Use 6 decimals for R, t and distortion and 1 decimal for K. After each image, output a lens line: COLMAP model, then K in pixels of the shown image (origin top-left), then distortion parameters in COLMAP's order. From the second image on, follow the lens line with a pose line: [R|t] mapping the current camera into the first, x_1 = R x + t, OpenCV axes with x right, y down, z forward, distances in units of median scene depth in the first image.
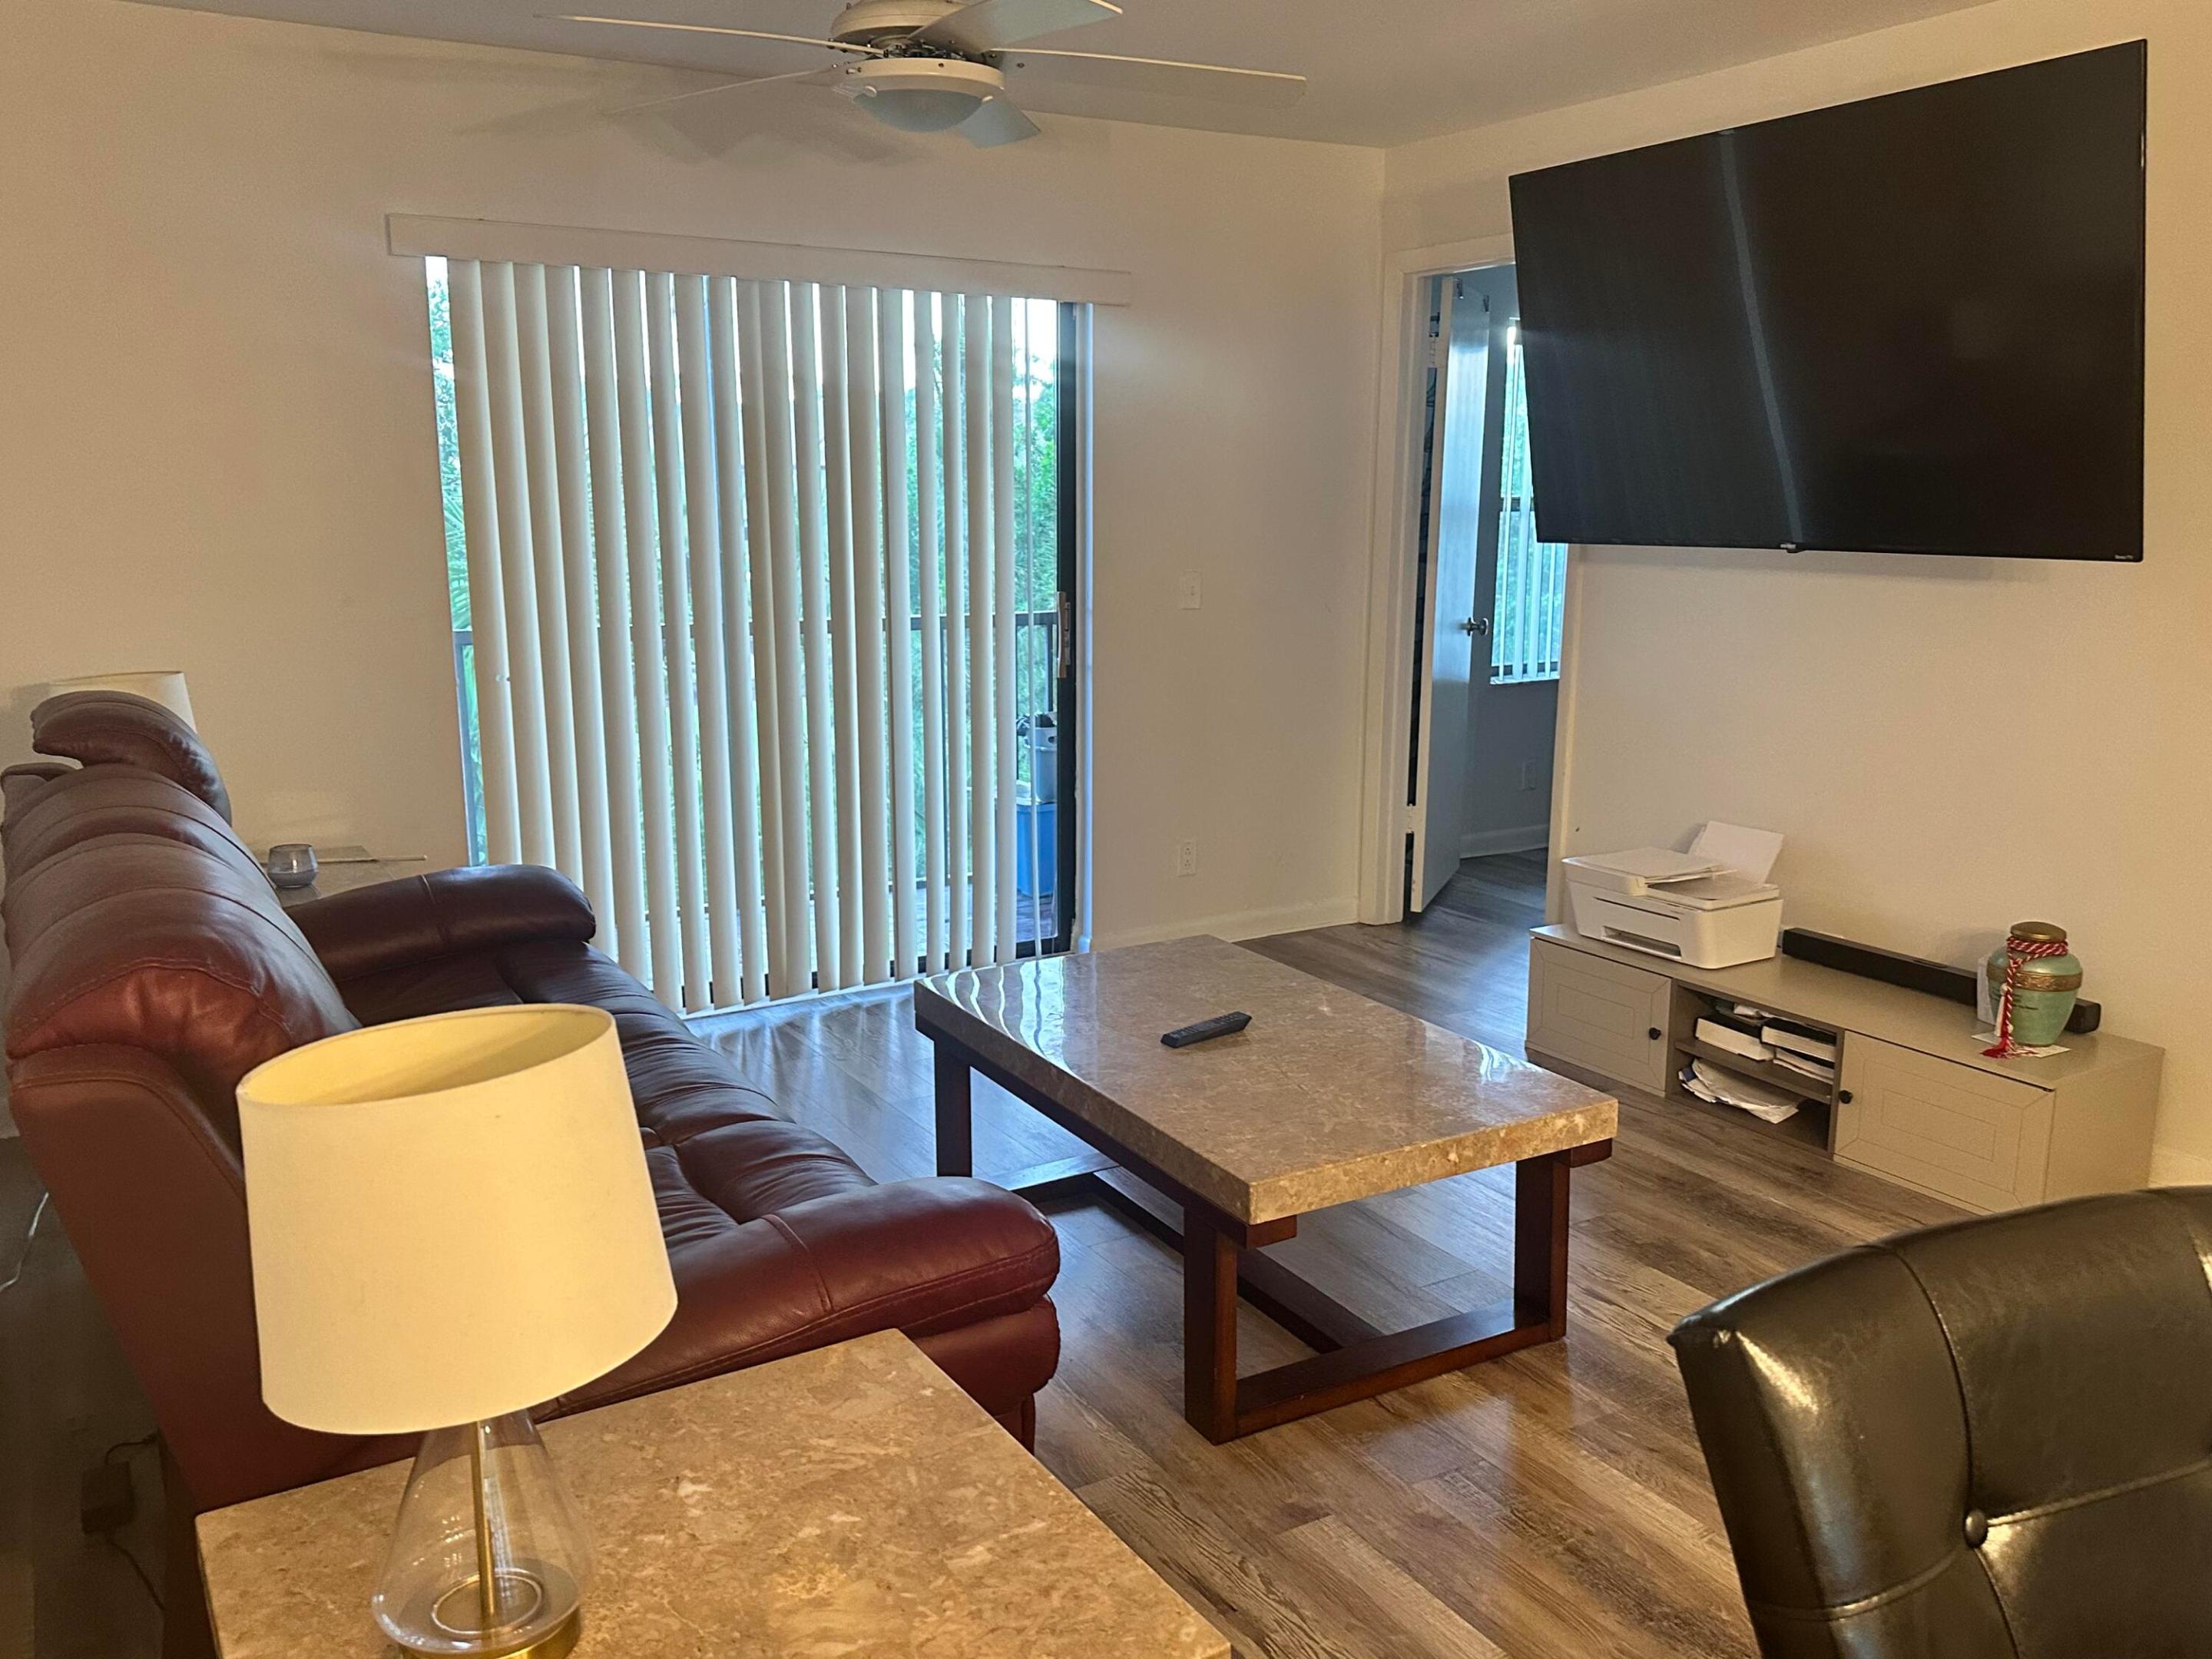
lens RADIAL K [[1766.1, 0, 1099.0], [0, 1766.1, 830.0], [0, 0, 1]] dist [0.009208, 0.000691]
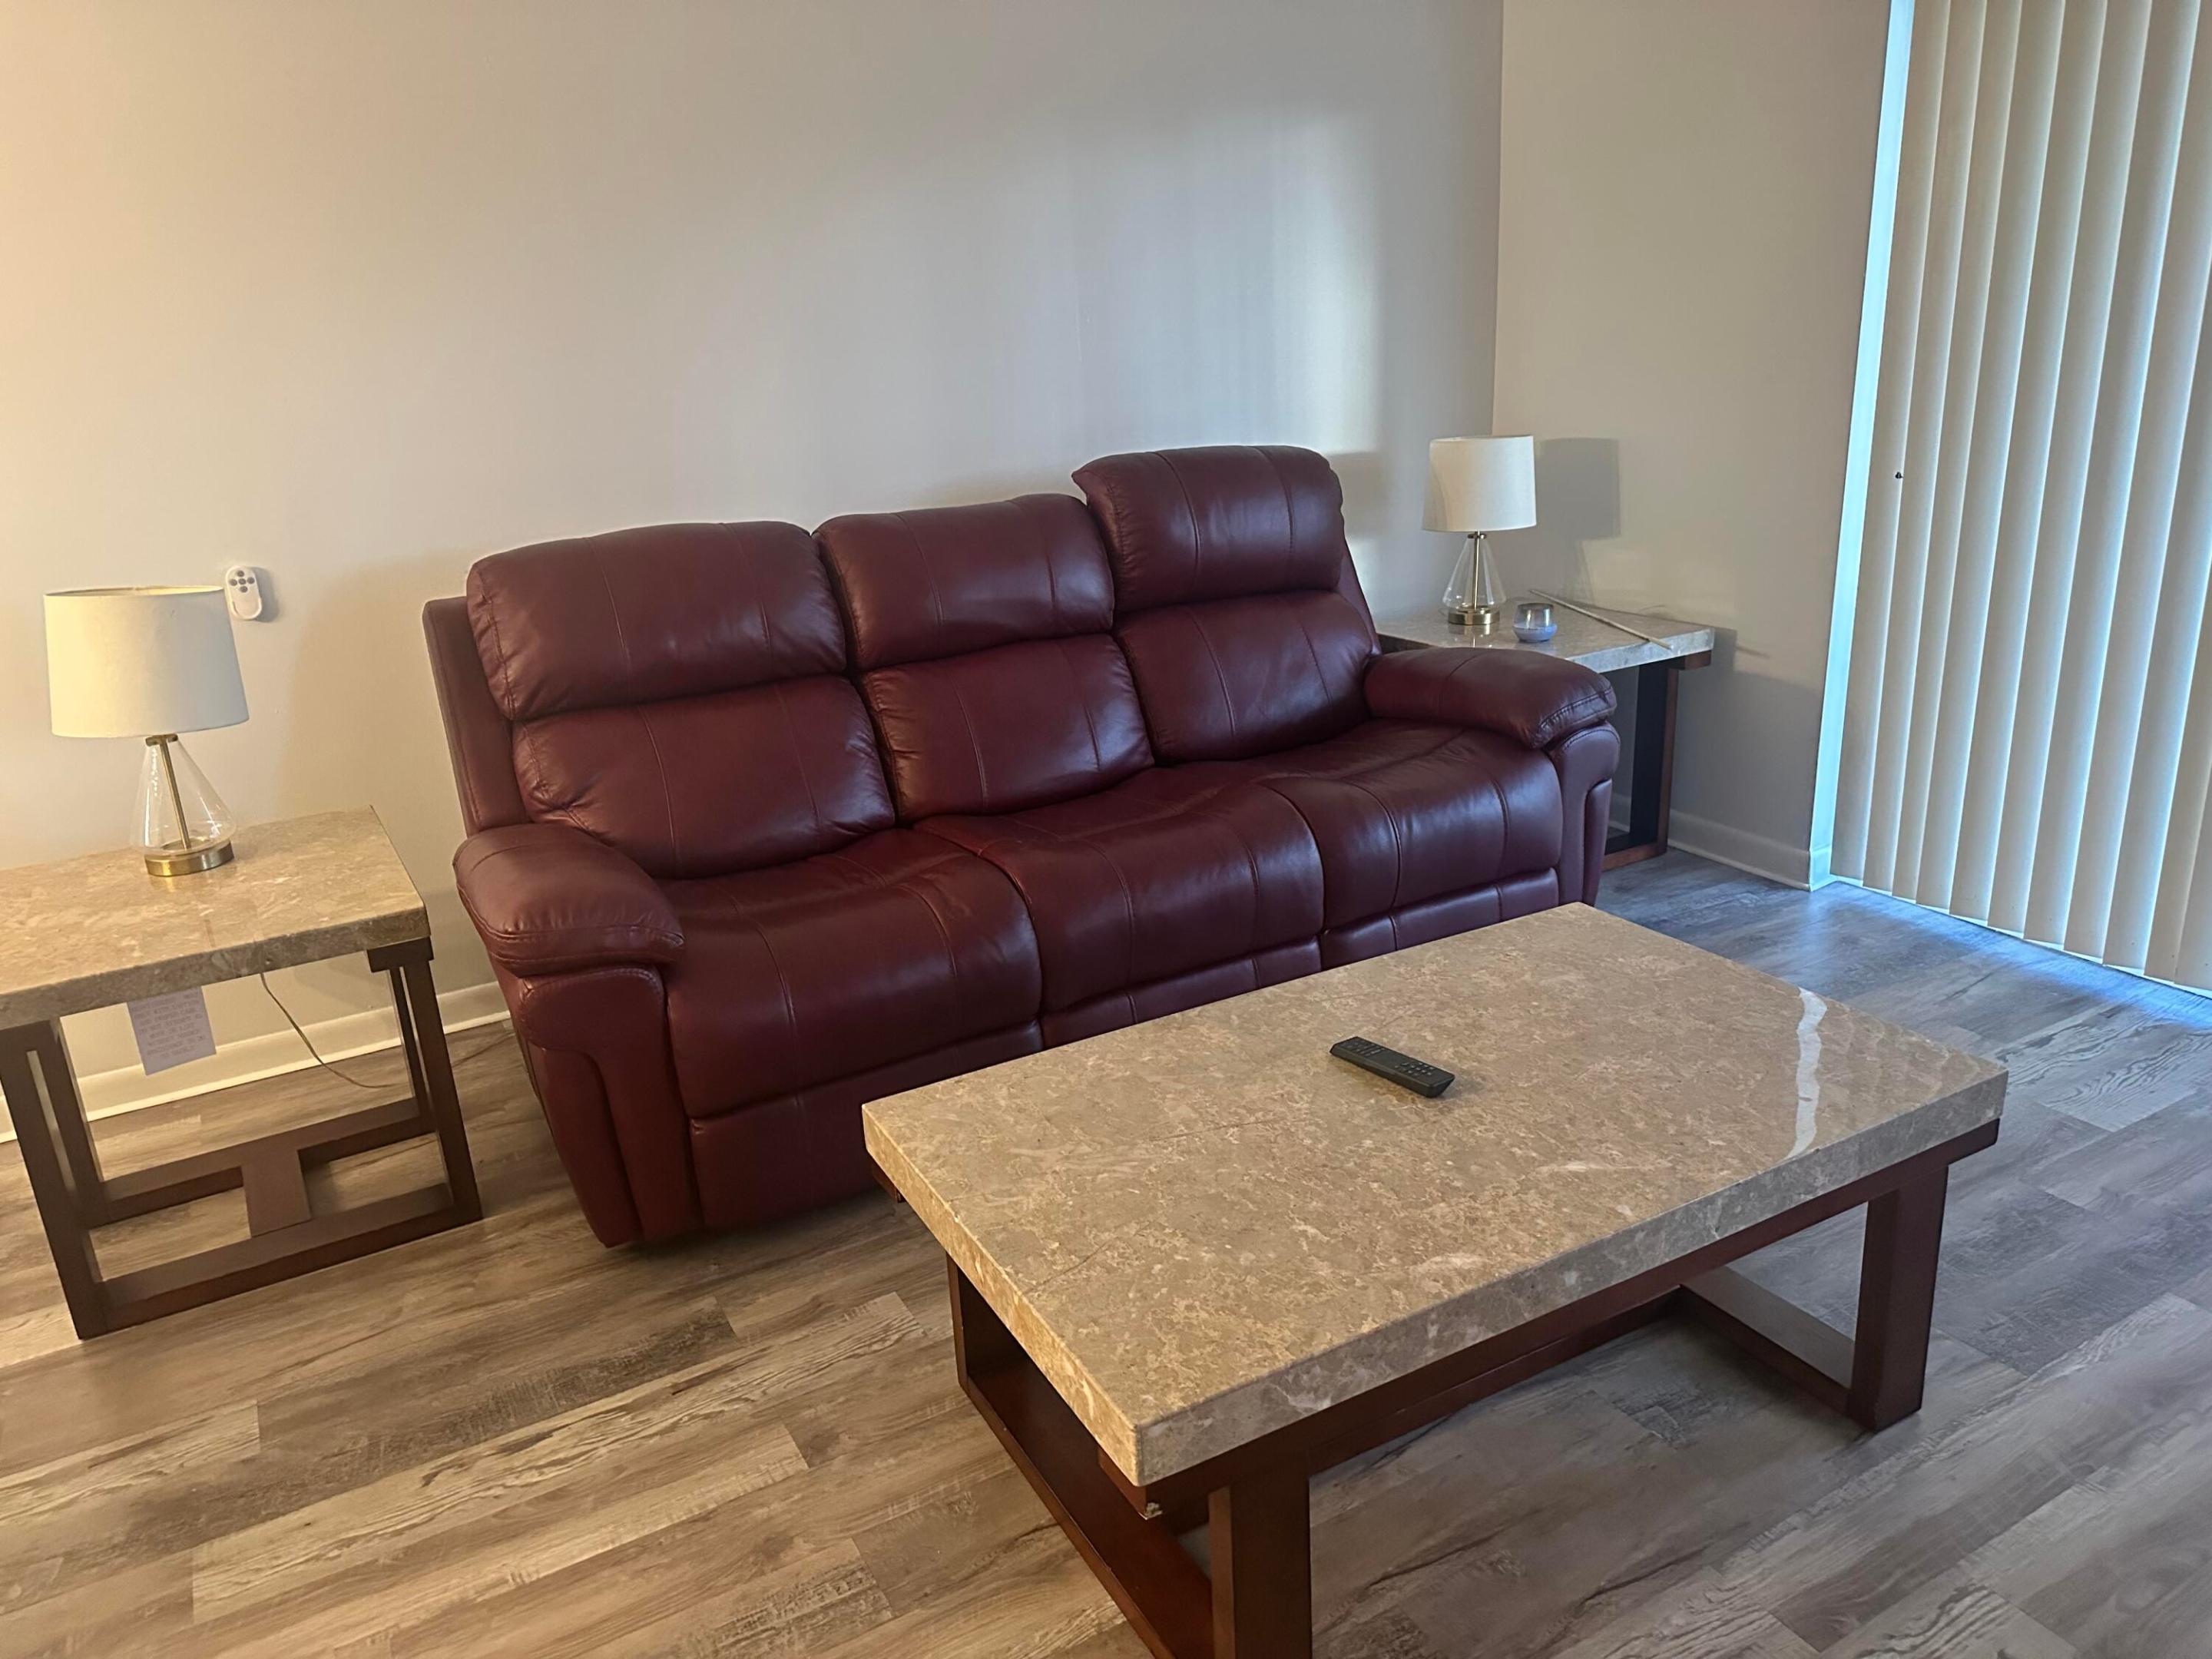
lens RADIAL K [[1541.8, 0, 1108.2], [0, 1541.8, 827.8], [0, 0, 1]] dist [0.109349, -0.144679]
pose [[-0.030187, 0.314162, -0.948890, 0.985024], [-0.132388, 0.939702, 0.315331, -0.248744], [0.990738, 0.135141, 0.013225, 1.363488]]
